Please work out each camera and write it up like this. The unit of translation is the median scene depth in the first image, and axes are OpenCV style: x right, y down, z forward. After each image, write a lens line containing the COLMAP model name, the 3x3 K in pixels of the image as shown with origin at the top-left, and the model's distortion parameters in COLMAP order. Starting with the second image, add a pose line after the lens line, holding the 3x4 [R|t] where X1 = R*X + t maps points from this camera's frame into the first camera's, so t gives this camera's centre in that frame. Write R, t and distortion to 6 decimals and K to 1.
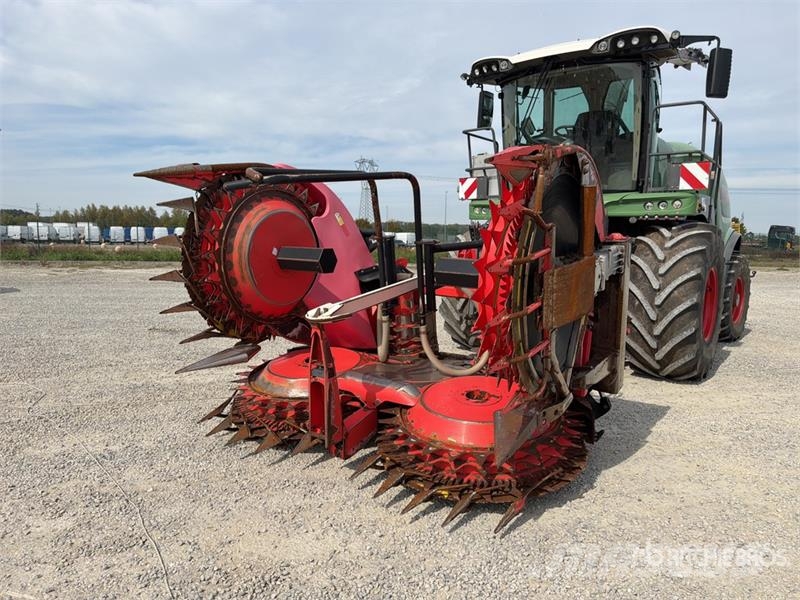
lens RADIAL K [[576.5, 0, 402.4], [0, 576.5, 315.1], [0, 0, 1]] dist [0.039746, -0.054643]
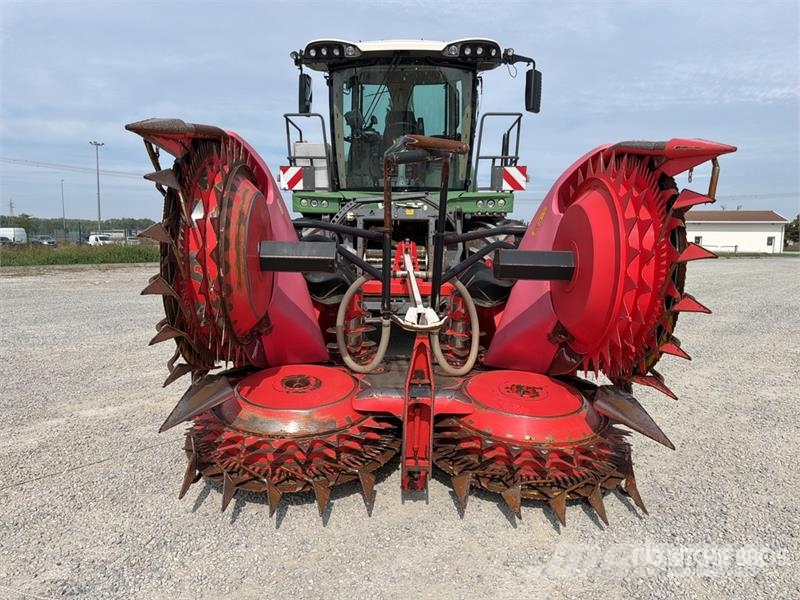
lens RADIAL K [[576.5, 0, 402.4], [0, 576.5, 315.1], [0, 0, 1]] dist [0.039746, -0.054643]
pose [[0.815489, -0.080719, 0.573117, -0.343912], [0.077412, 0.996542, 0.030205, -0.020041], [-0.573573, 0.019734, 0.818917, 0.181662]]
